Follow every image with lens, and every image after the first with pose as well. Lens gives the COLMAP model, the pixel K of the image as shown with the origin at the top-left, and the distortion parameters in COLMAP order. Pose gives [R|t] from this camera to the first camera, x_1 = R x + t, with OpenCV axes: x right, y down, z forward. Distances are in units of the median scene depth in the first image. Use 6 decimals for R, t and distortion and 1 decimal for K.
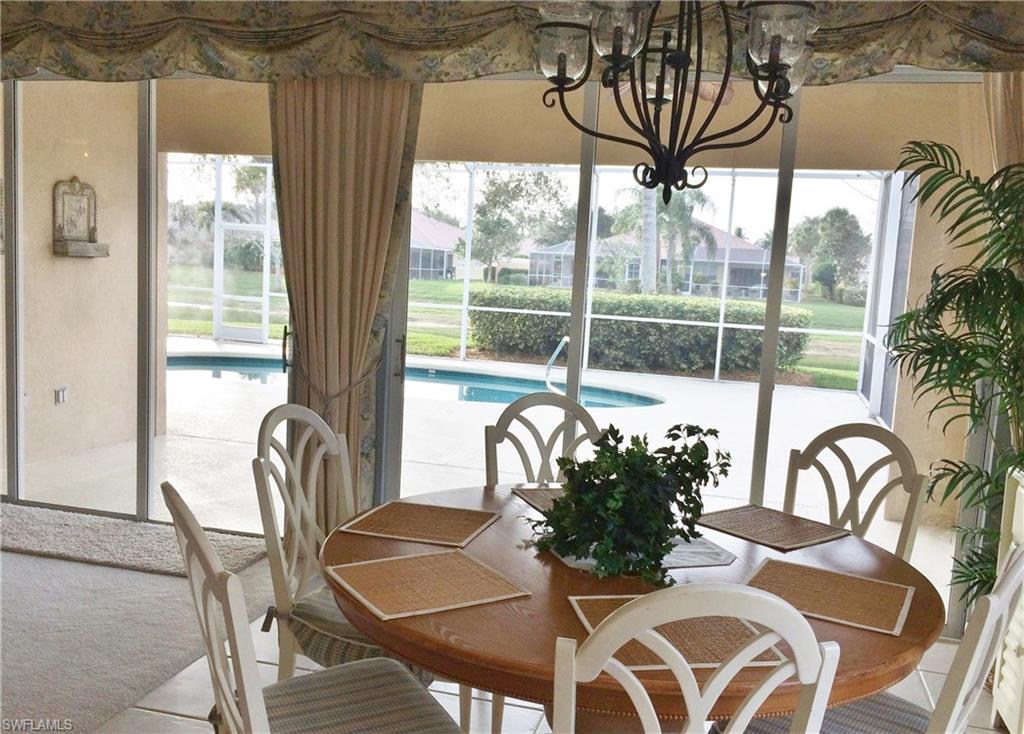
lens RADIAL K [[921.4, 0, 512.0], [0, 921.4, 367.0], [0, 0, 1]] dist [0.019326, -0.004882]
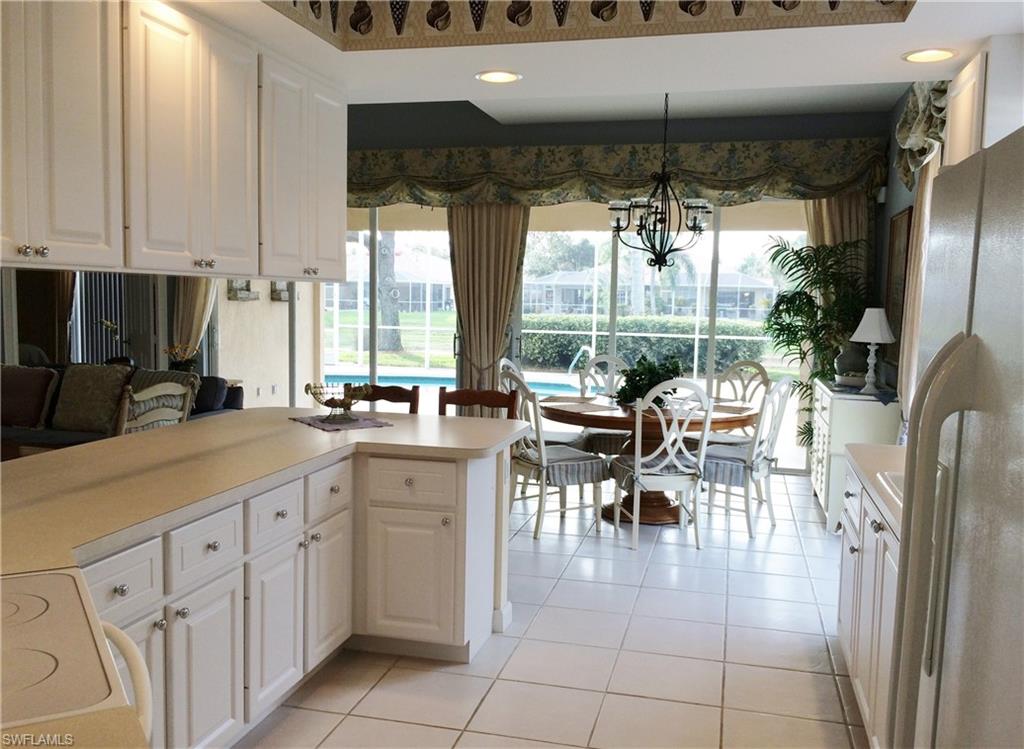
lens RADIAL K [[880.1, 0, 512.0], [0, 880.1, 374.5], [0, 0, 1]] dist [0.000142, -0.000114]
pose [[0.999335, -0.035693, 0.007482, -0.154215], [0.035838, 0.999153, -0.020225, 0.082628], [-0.006754, 0.020480, 0.999767, -0.819267]]
